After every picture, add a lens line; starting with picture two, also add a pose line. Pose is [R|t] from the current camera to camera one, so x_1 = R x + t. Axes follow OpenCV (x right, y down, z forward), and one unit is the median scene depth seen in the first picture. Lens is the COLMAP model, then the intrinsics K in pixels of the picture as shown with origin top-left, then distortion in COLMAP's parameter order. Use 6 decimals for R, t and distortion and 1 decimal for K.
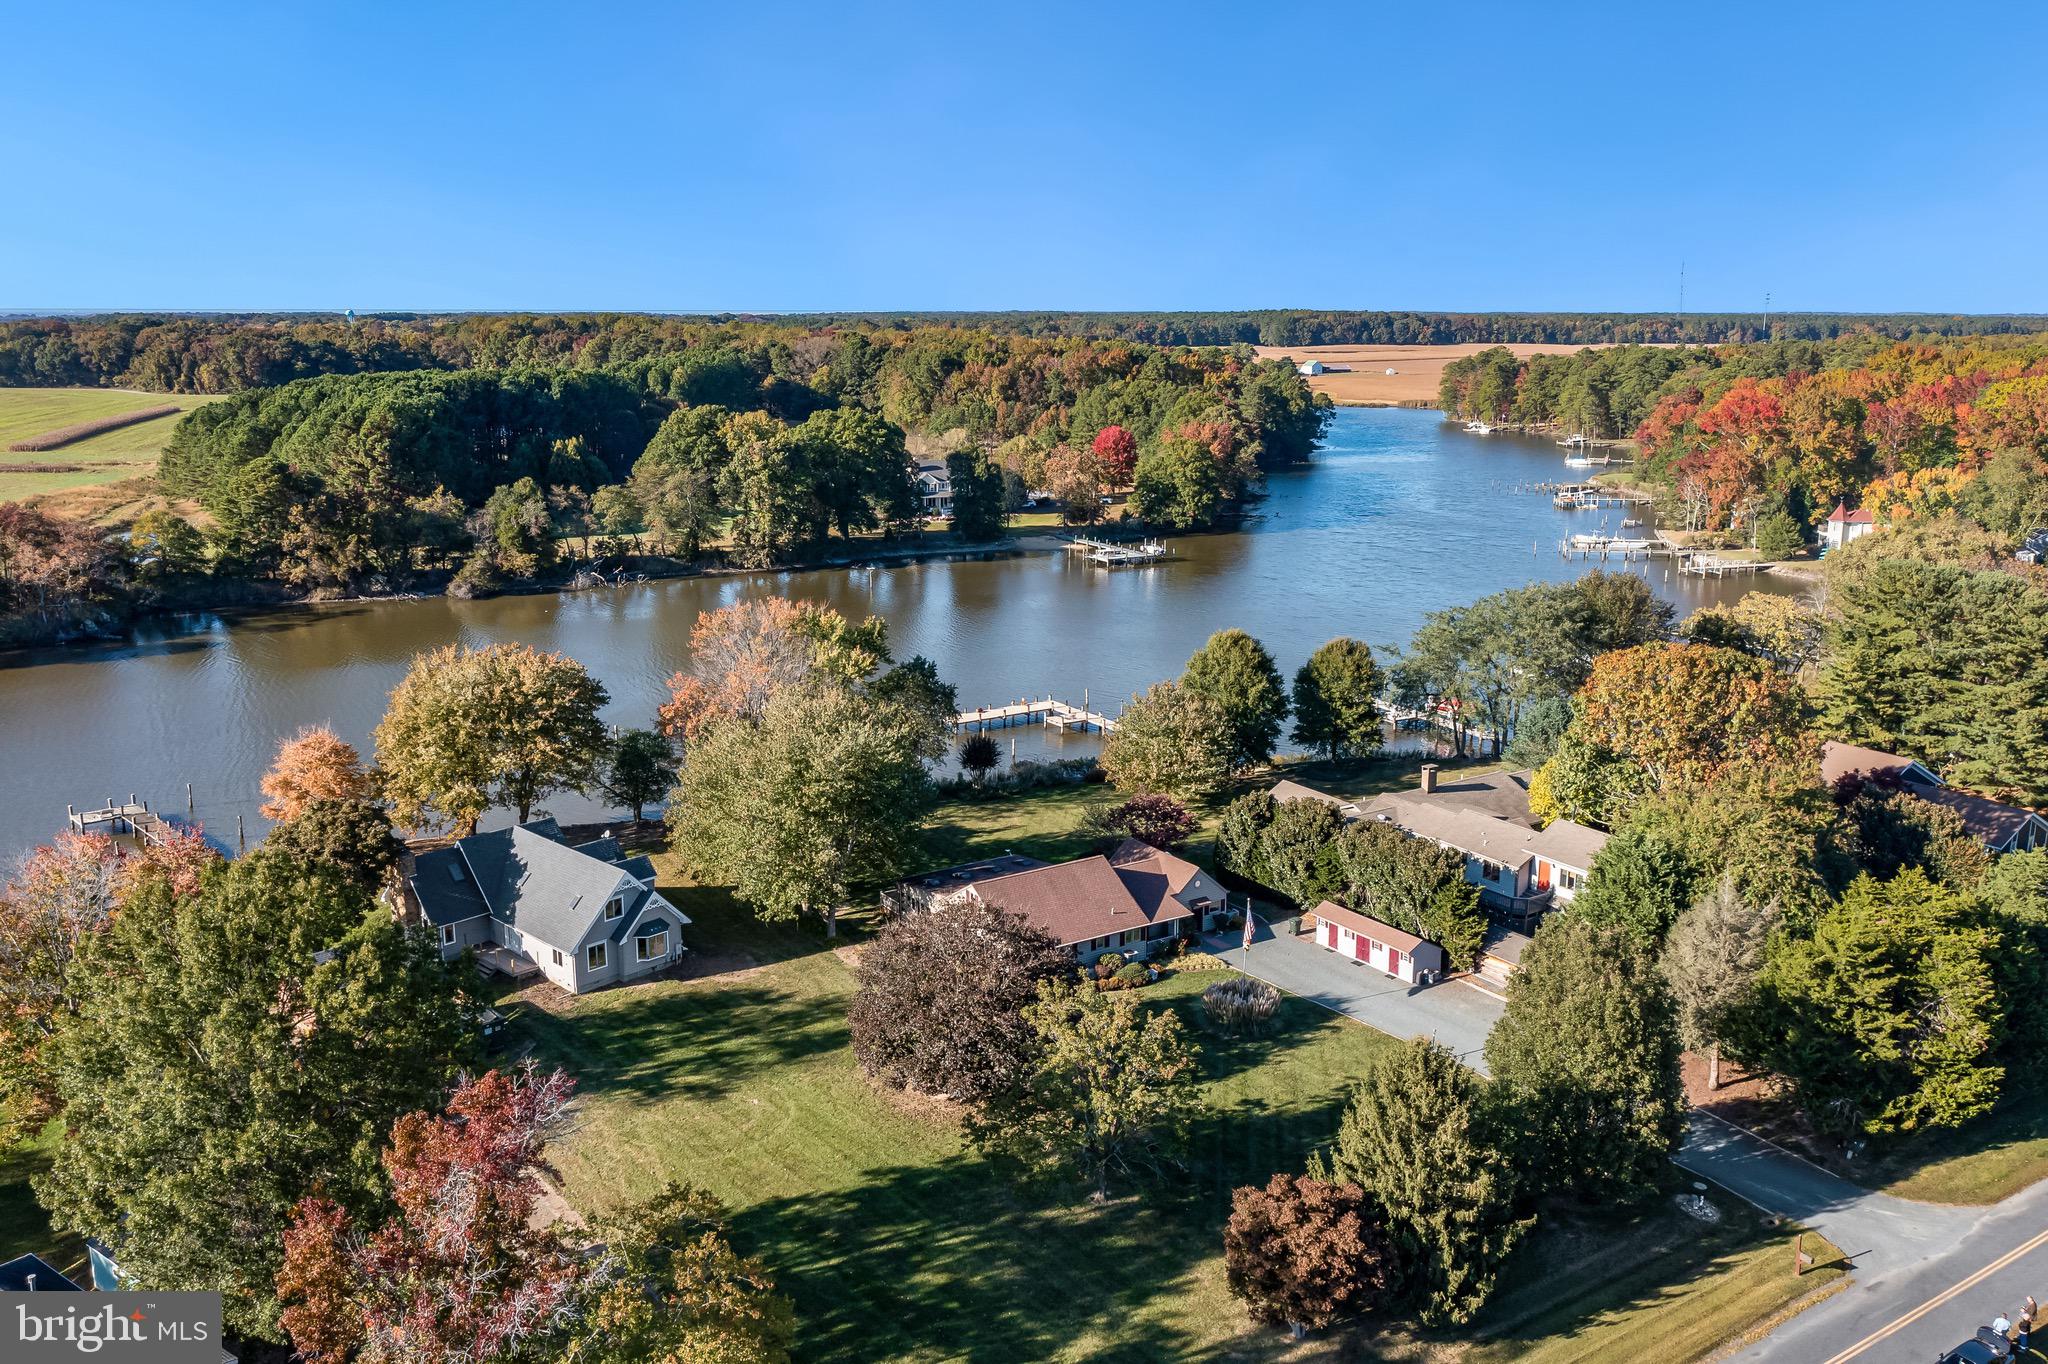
lens RADIAL K [[1680.6, 0, 1021.7], [0, 1680.6, 678.9], [0, 0, 1]] dist [-0.003376, 0.008030]
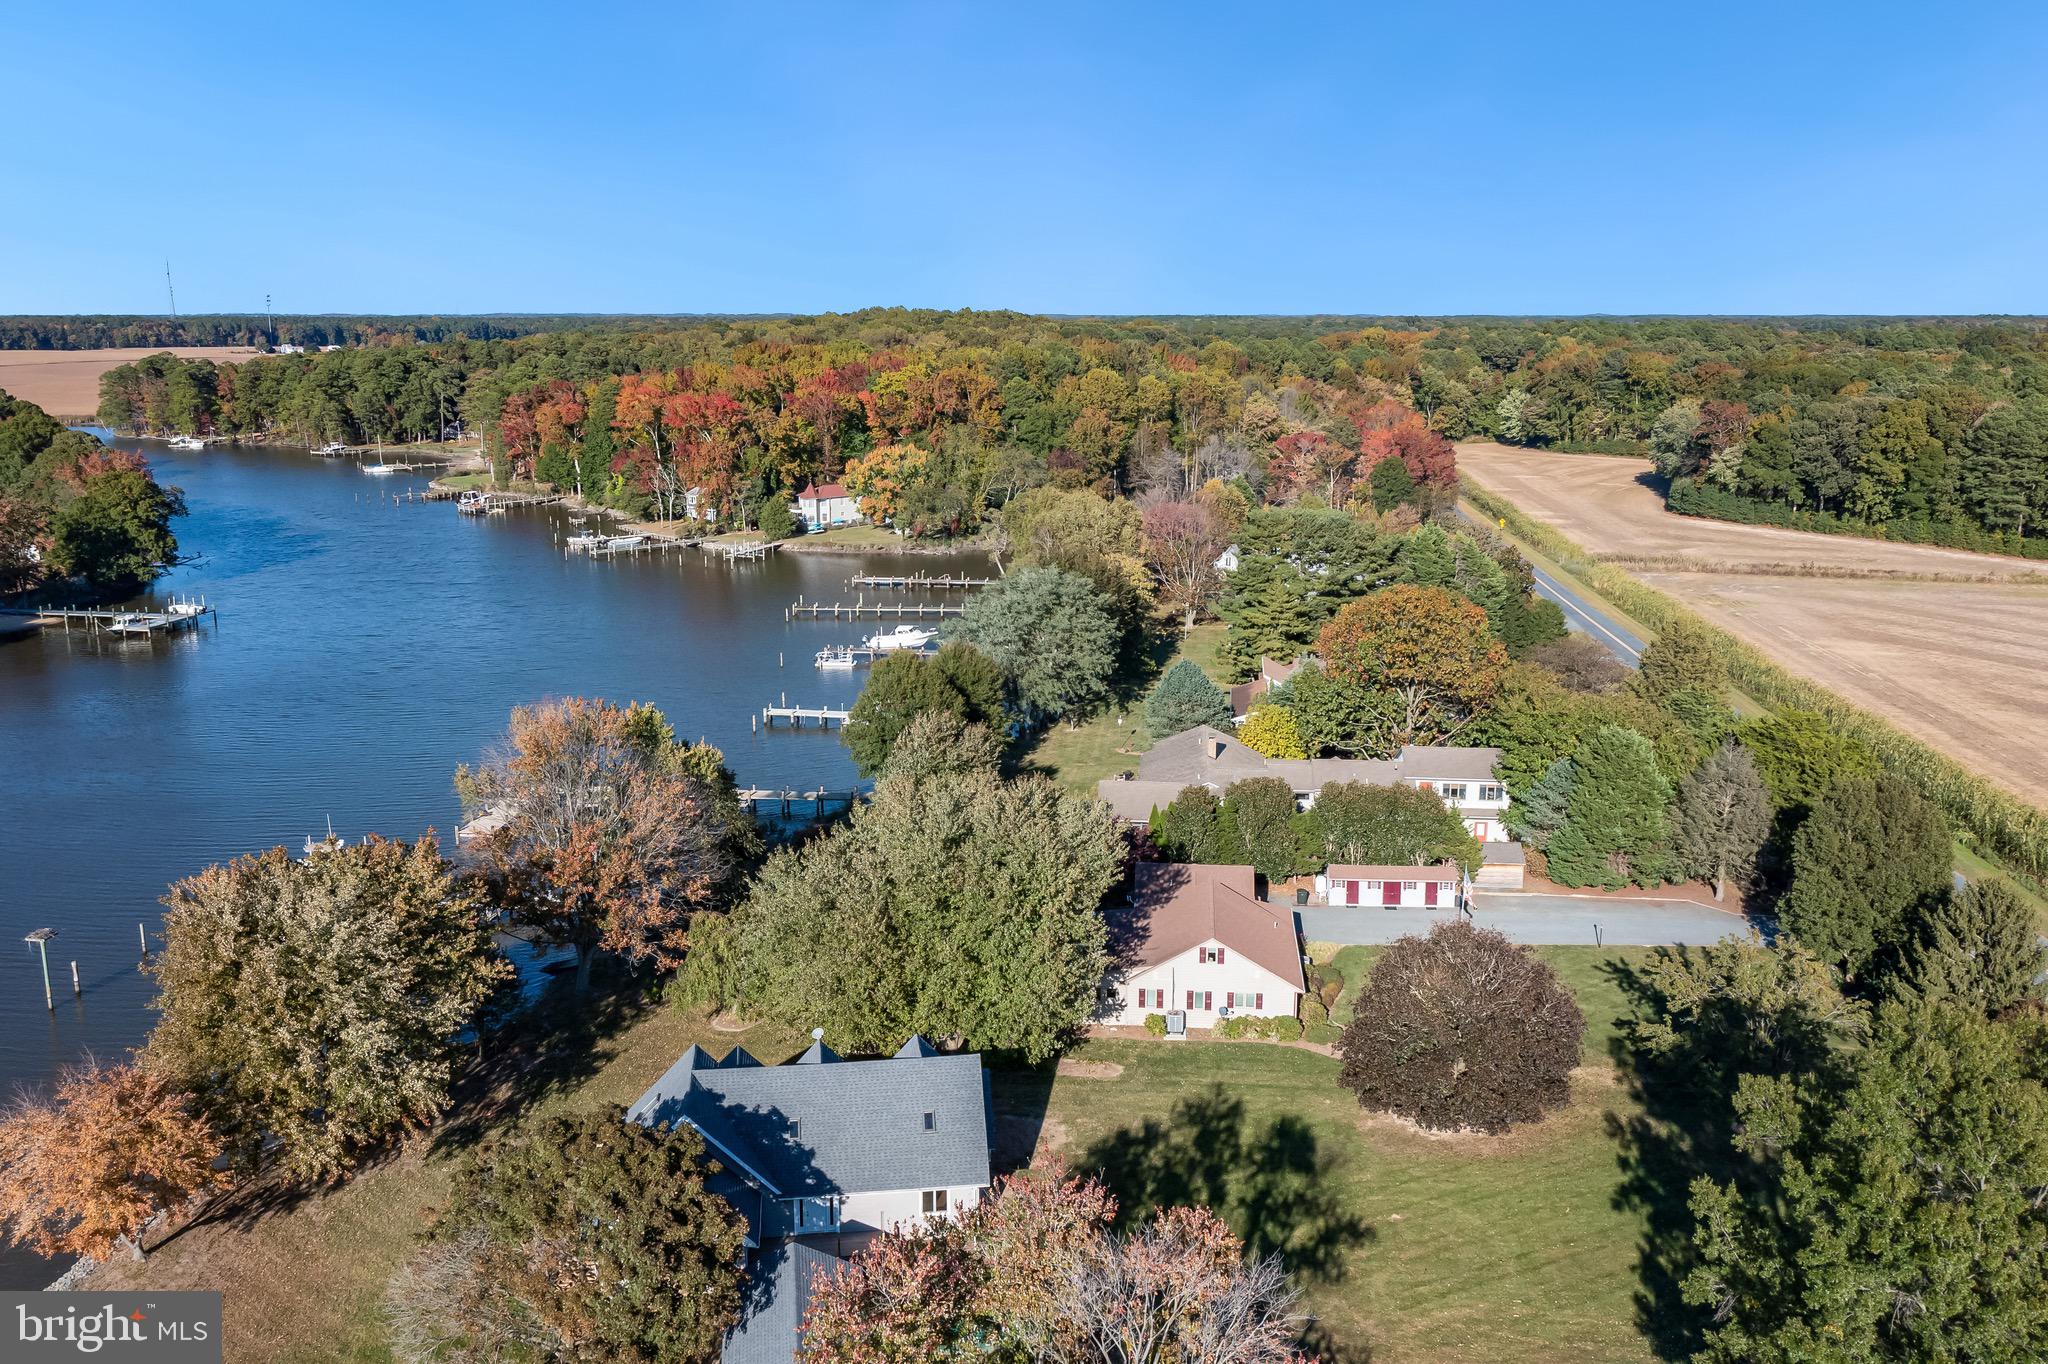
lens RADIAL K [[1680.6, 0, 1023.9], [0, 1680.6, 684.4], [0, 0, 1]] dist [-0.003376, 0.008030]
pose [[0.611644, -0.171256, 0.772375, -0.165599], [0.170259, 0.981907, 0.082887, -0.022238], [-0.772596, 0.080806, 0.629735, 0.108013]]
